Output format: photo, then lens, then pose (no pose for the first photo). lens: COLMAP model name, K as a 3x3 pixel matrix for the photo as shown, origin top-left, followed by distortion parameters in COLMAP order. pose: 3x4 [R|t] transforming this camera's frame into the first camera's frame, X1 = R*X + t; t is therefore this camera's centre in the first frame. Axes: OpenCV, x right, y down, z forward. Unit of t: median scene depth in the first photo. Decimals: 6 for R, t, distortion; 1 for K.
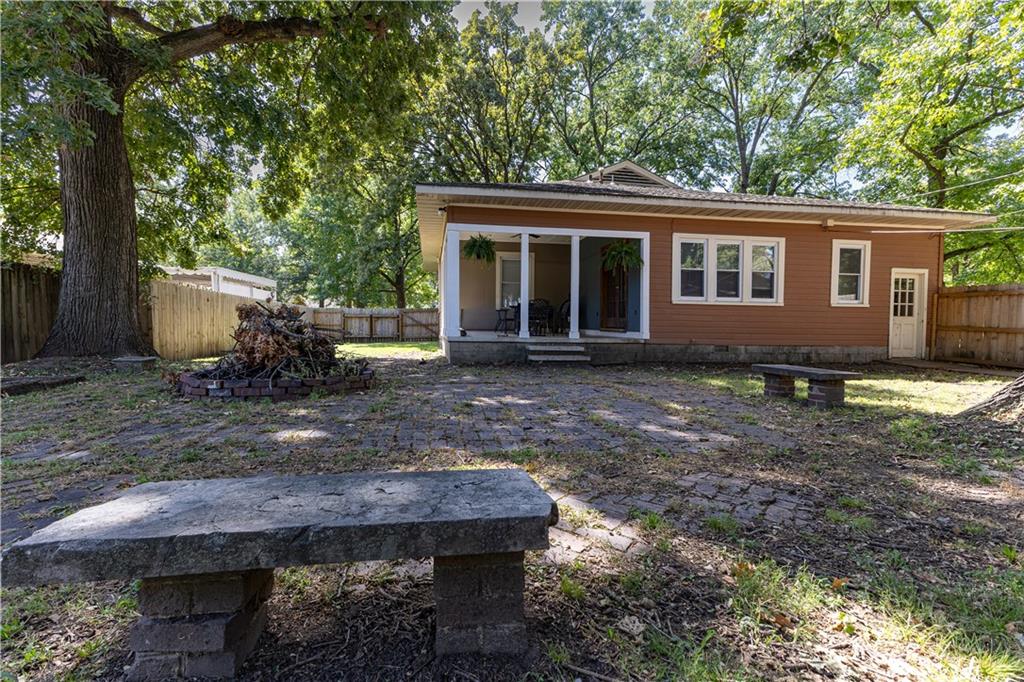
lens RADIAL K [[427.5, 0, 512.0], [0, 427.5, 341.0], [0, 0, 1]] dist [0.016337, -0.000791]
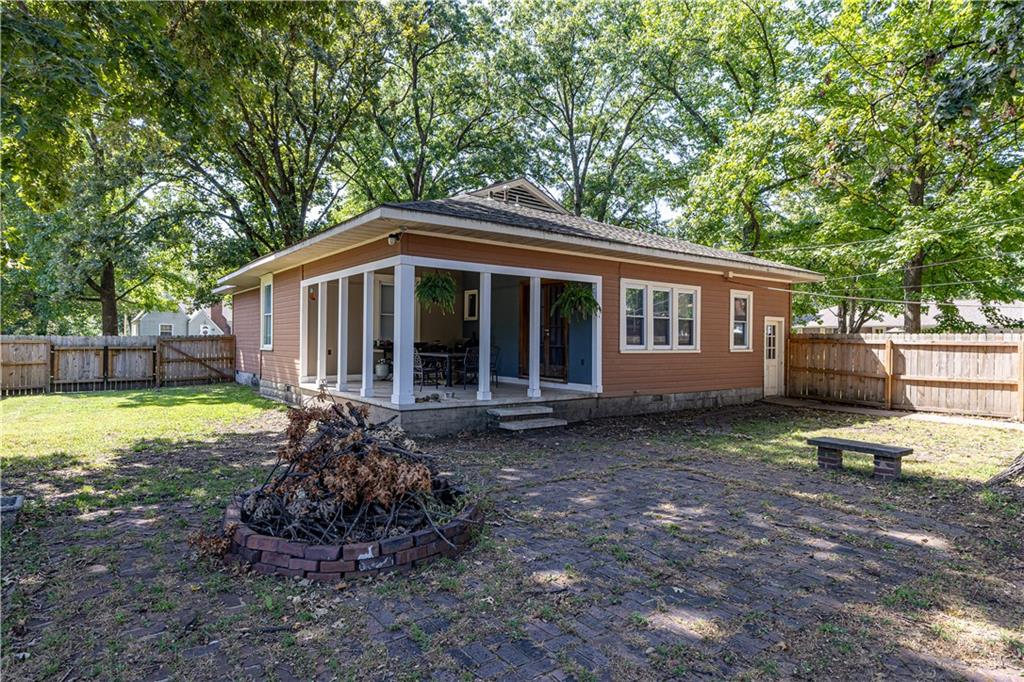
lens RADIAL K [[535.9, 0, 512.0], [0, 535.9, 341.0], [0, 0, 1]] dist [0.004832, 0.000410]
pose [[0.896563, -0.000054, 0.442916, -0.334825], [0.016669, 0.999296, -0.033621, -0.074658], [-0.442602, 0.037526, 0.895933, 0.059782]]
